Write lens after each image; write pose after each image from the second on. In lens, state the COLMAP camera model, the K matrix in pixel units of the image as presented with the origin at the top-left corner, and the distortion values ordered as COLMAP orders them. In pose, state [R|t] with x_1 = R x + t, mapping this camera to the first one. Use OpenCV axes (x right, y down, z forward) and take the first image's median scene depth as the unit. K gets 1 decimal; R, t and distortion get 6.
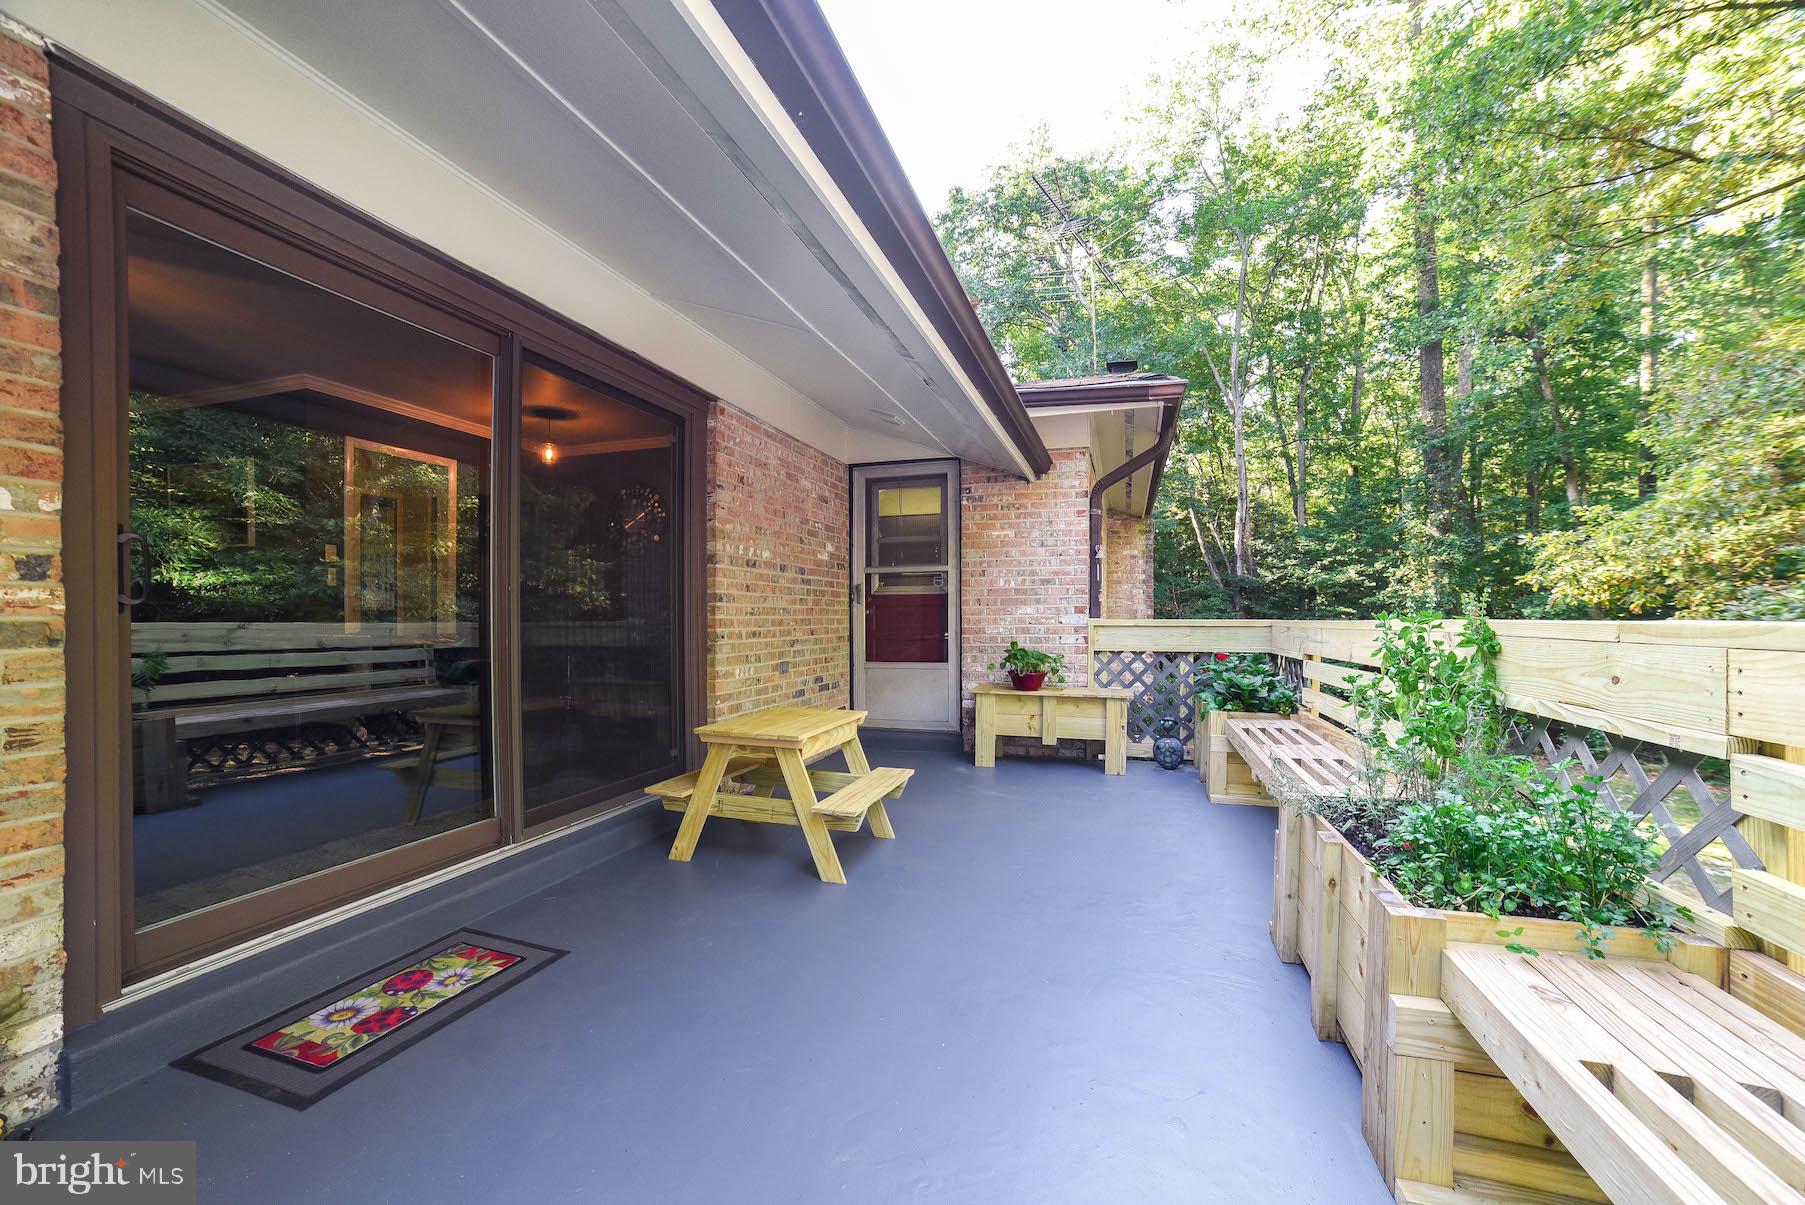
lens RADIAL K [[715.5, 0, 906.1], [0, 715.5, 620.4], [0, 0, 1]] dist [-0.094815, 0.034382]
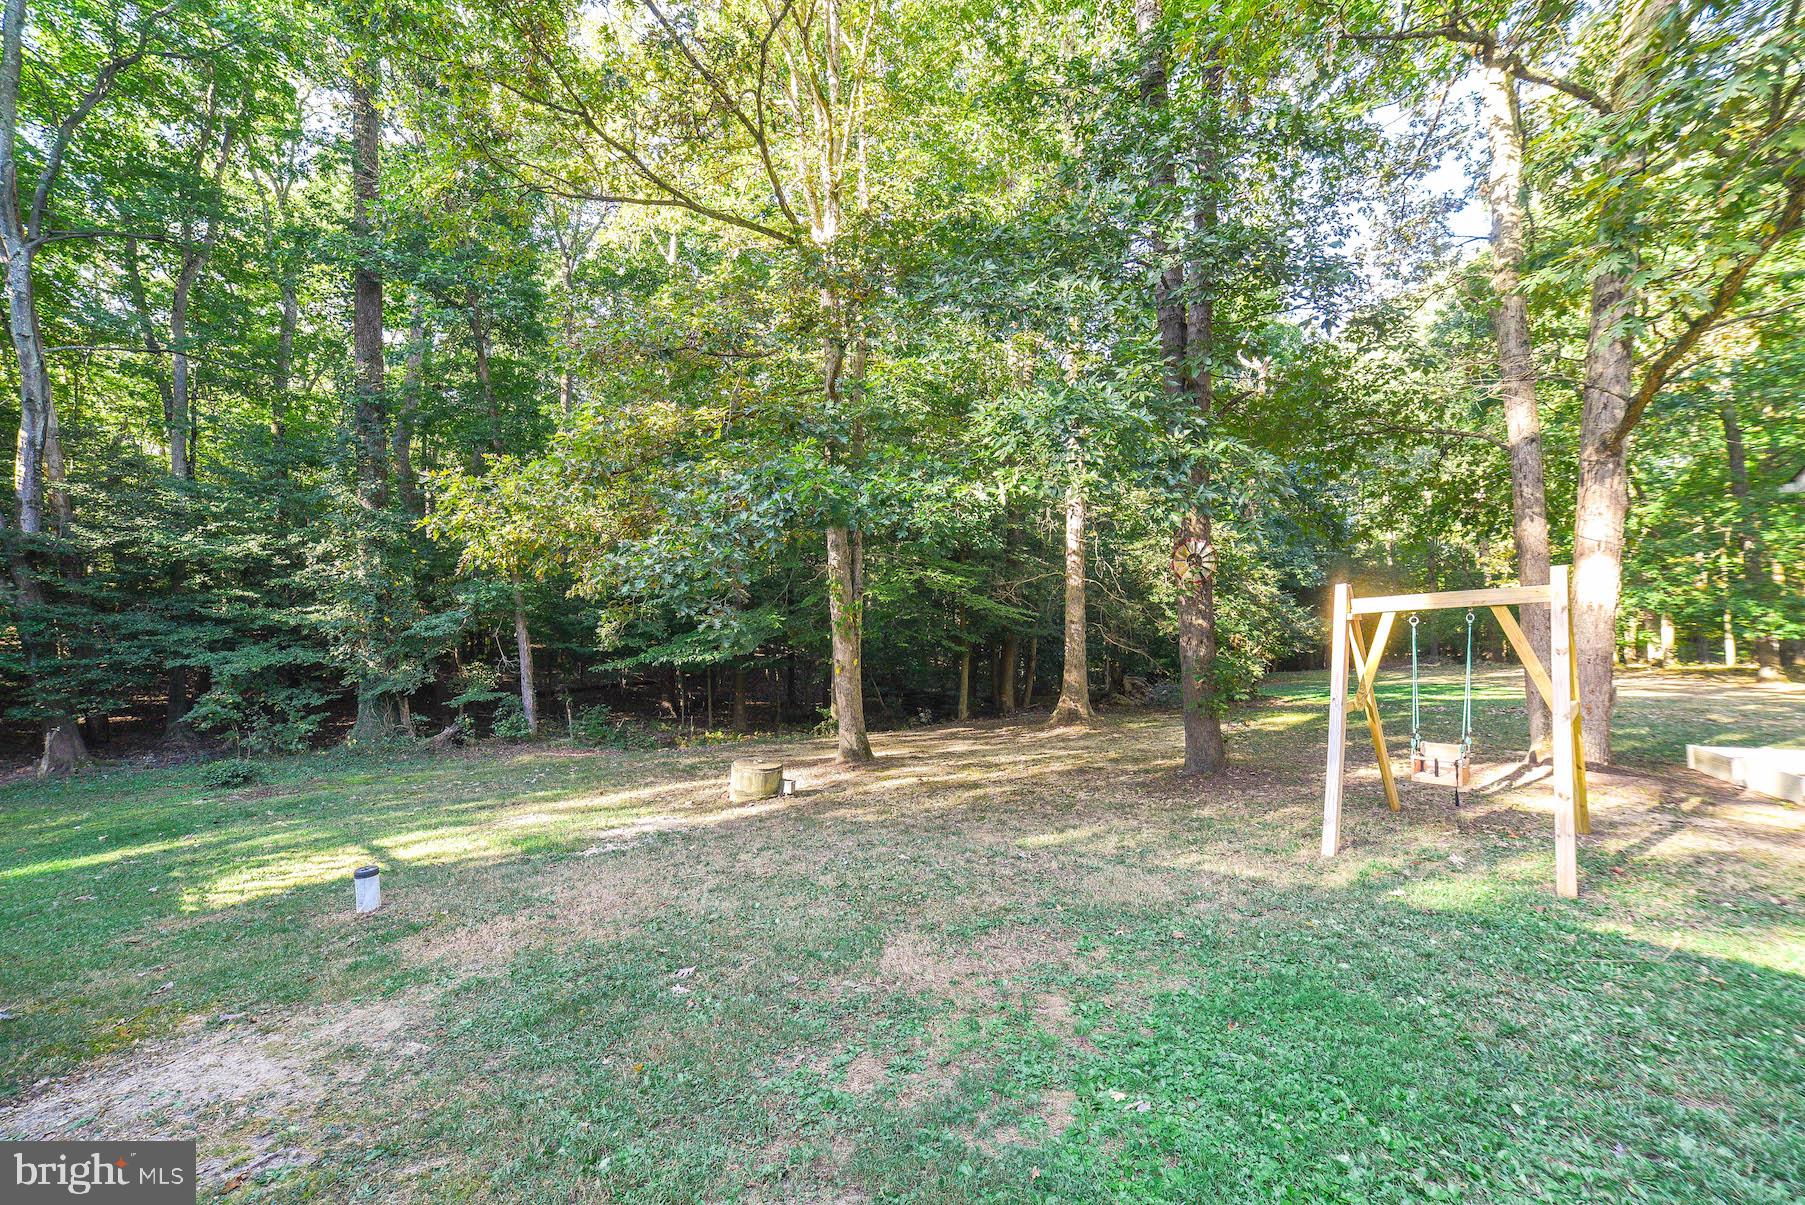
lens RADIAL K [[717.8, 0, 902.6], [0, 717.8, 601.8], [0, 0, 1]] dist [-0.048647, 0.034704]
pose [[0.286698, 0.027008, 0.957640, 0.615312], [-0.000280, 0.999605, -0.028108, 0.104326], [-0.958021, 0.007790, 0.286592, 0.493515]]
